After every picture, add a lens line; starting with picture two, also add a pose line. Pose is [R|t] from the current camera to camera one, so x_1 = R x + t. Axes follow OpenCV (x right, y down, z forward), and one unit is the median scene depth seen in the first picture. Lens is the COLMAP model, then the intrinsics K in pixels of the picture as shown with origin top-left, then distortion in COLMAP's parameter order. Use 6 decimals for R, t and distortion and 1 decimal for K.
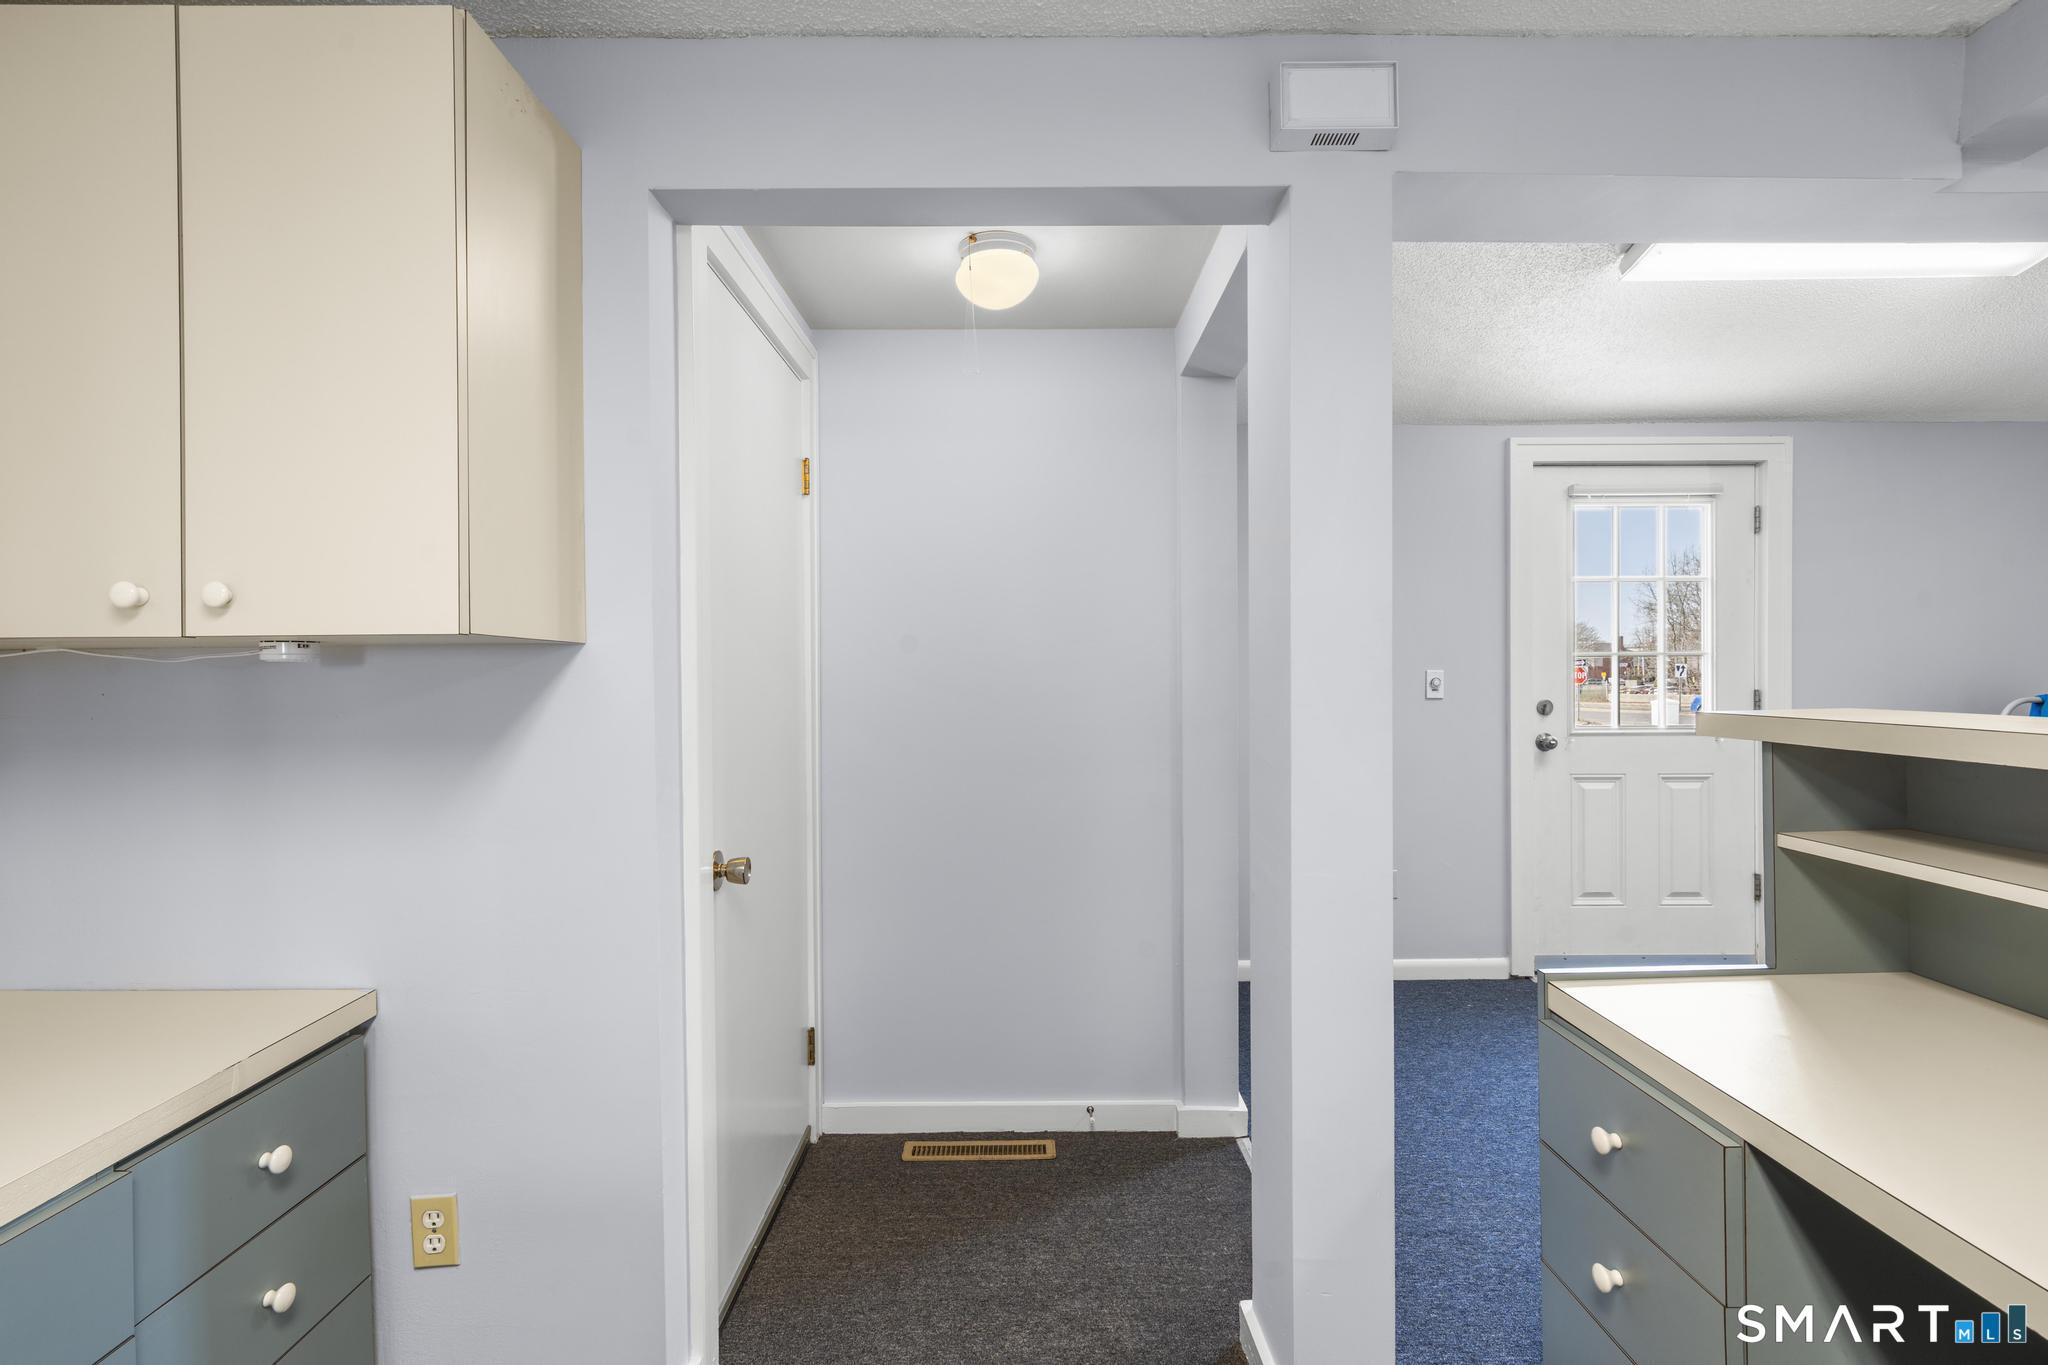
lens RADIAL K [[941.0, 0, 1022.4], [0, 941.0, 677.9], [0, 0, 1]] dist [0.002723, 0.000074]
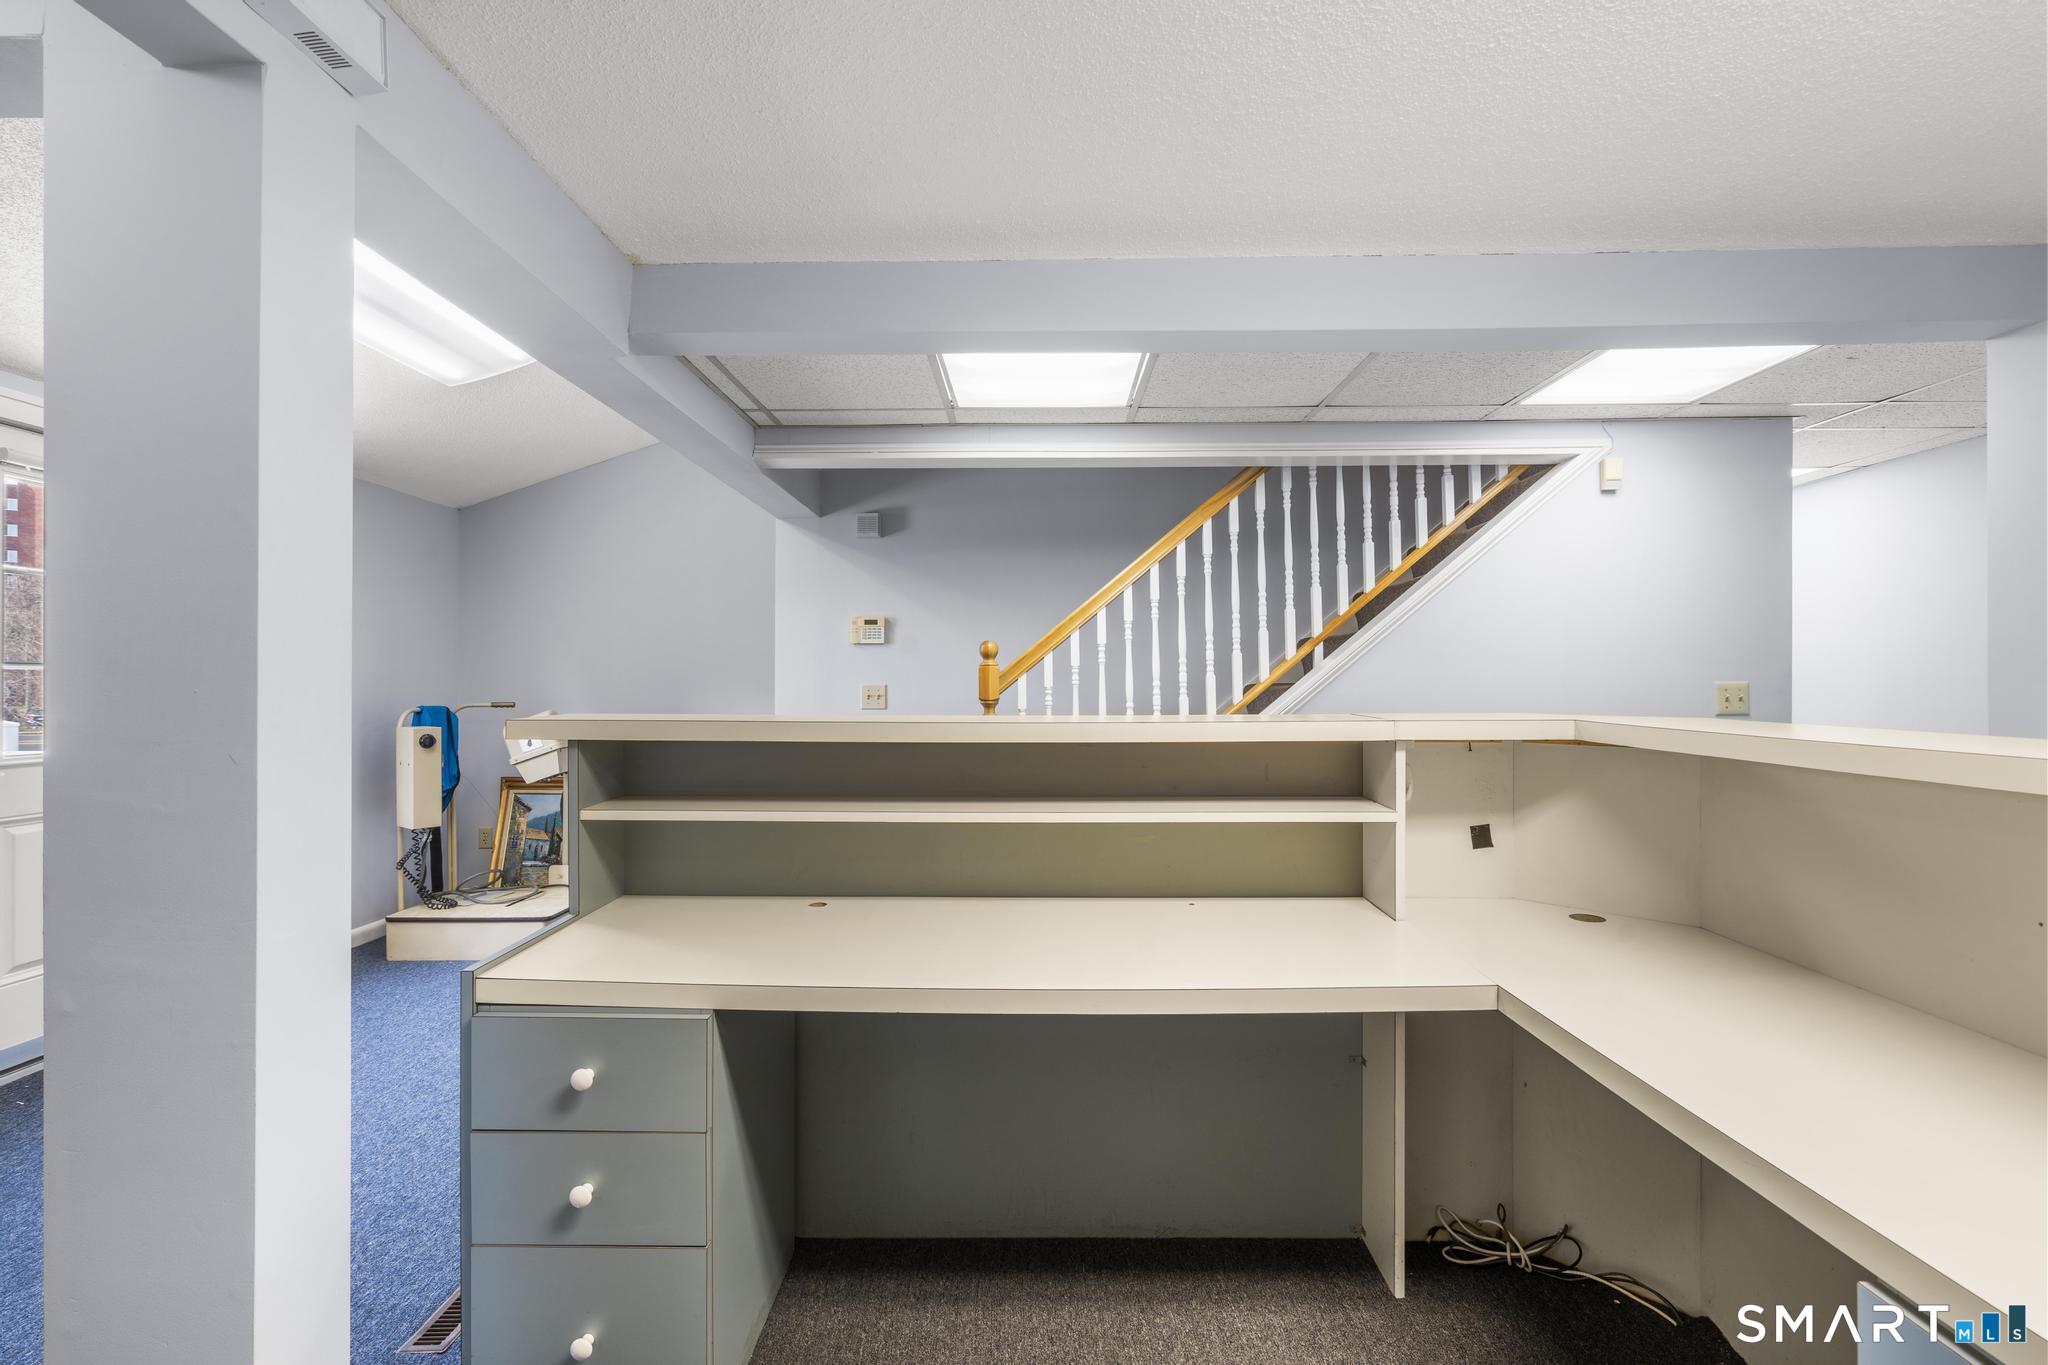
lens RADIAL K [[941.0, 0, 1036.6], [0, 941.0, 681.0], [0, 0, 1]] dist [0.002723, 0.000074]
pose [[0.010079, 0.011730, 0.999880, -0.487267], [0.004506, 0.999921, -0.011776, 0.004198], [-0.999939, 0.004624, 0.010025, 0.348959]]
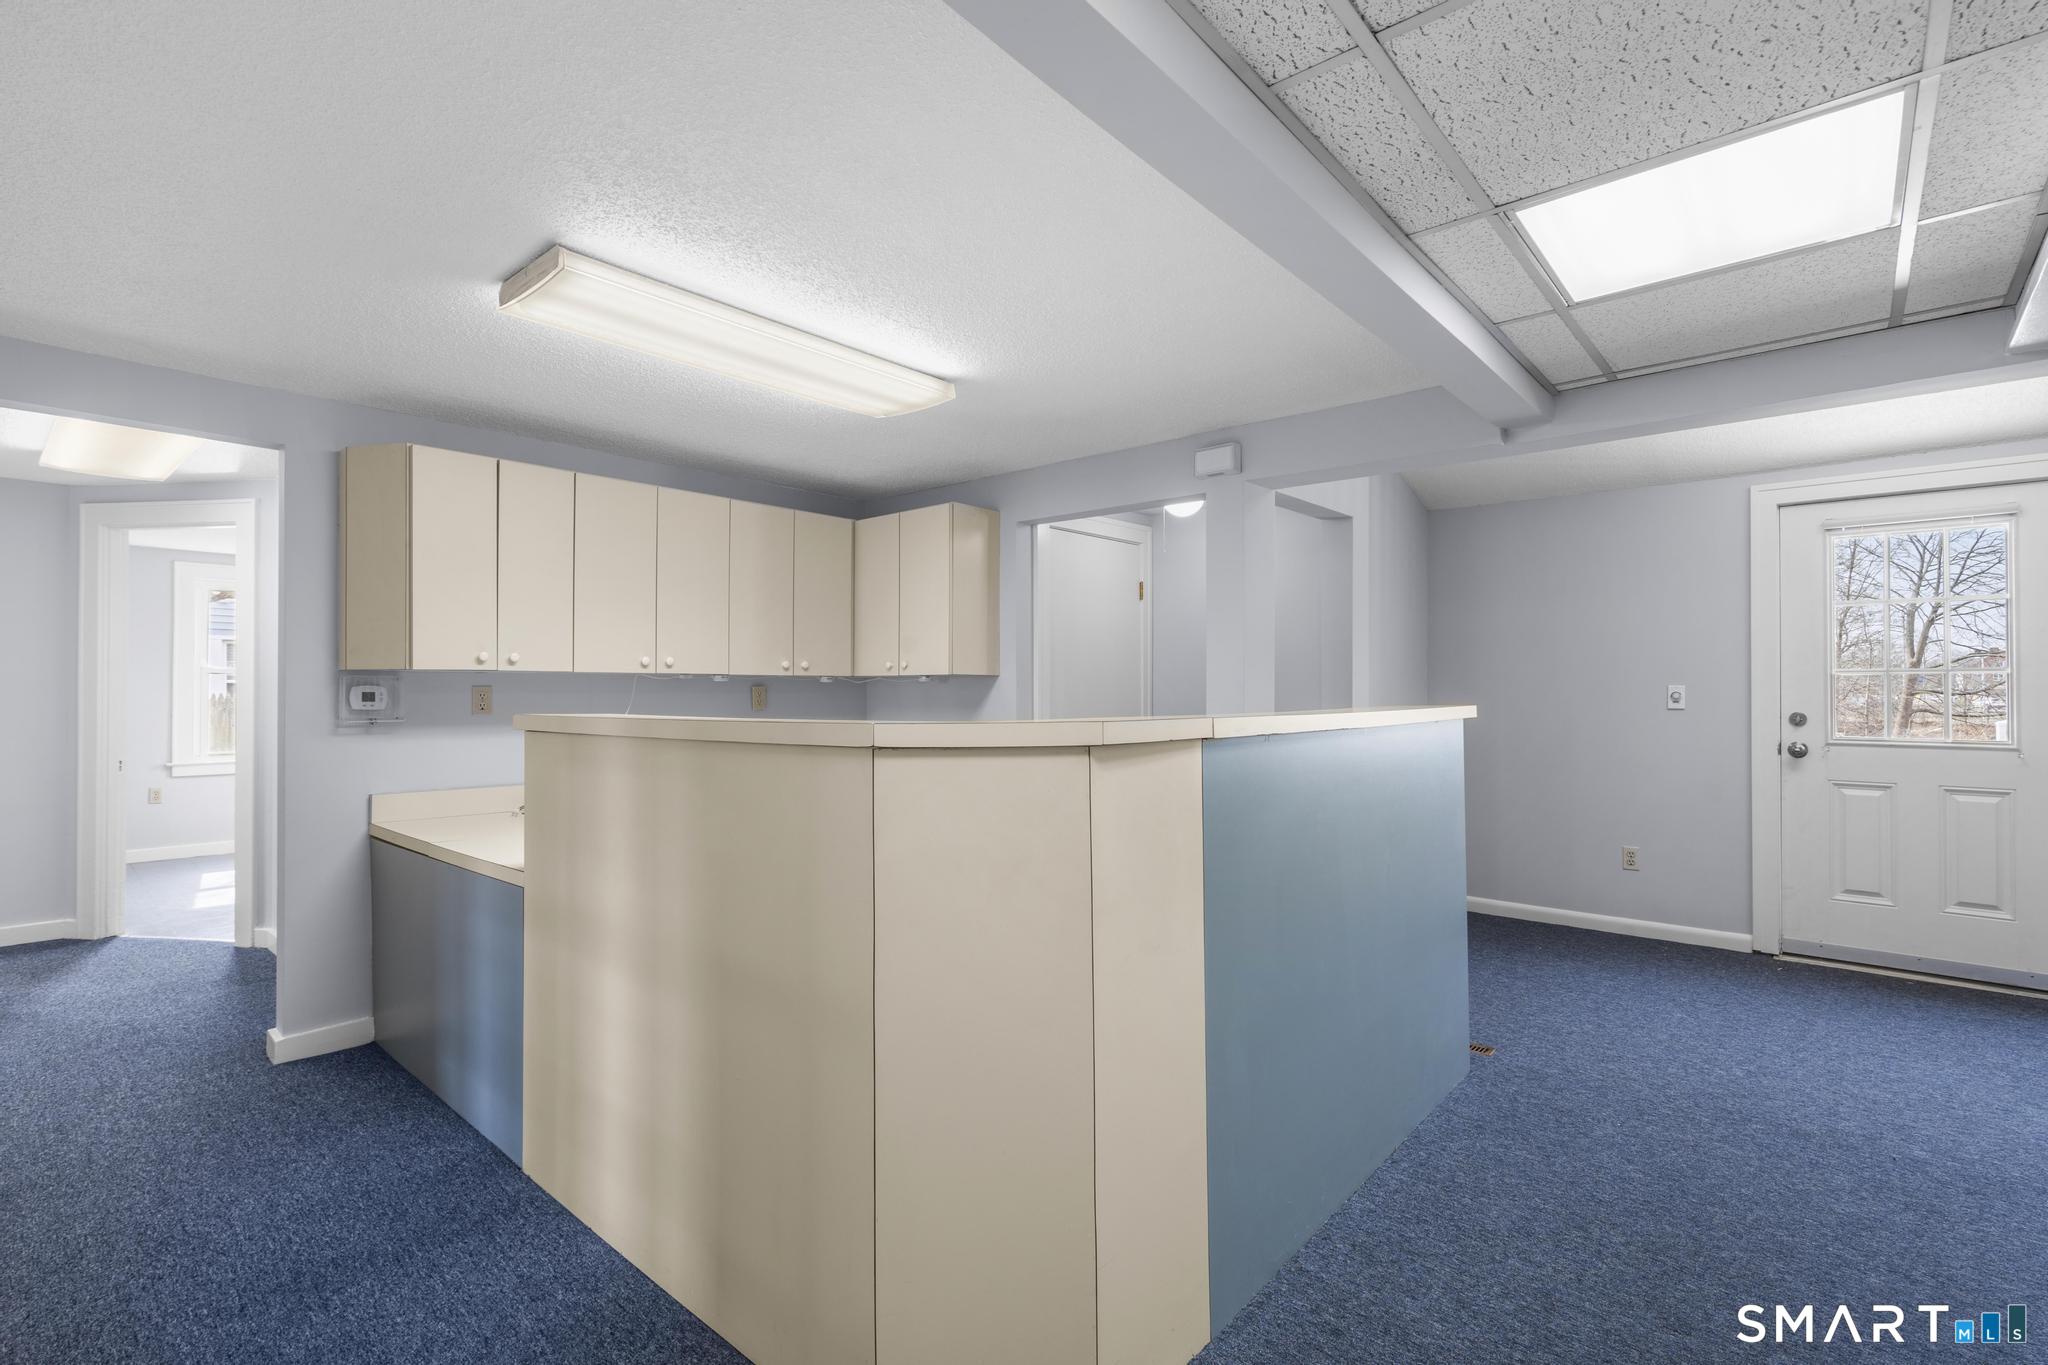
lens RADIAL K [[941.0, 0, 1020.4], [0, 941.0, 680.9], [0, 0, 1]] dist [0.002723, 0.000074]
pose [[0.747089, 0.000167, -0.664724, 1.580004], [-0.007480, 0.999939, -0.008156, 0.004108], [0.664682, 0.011065, 0.747045, -1.198018]]
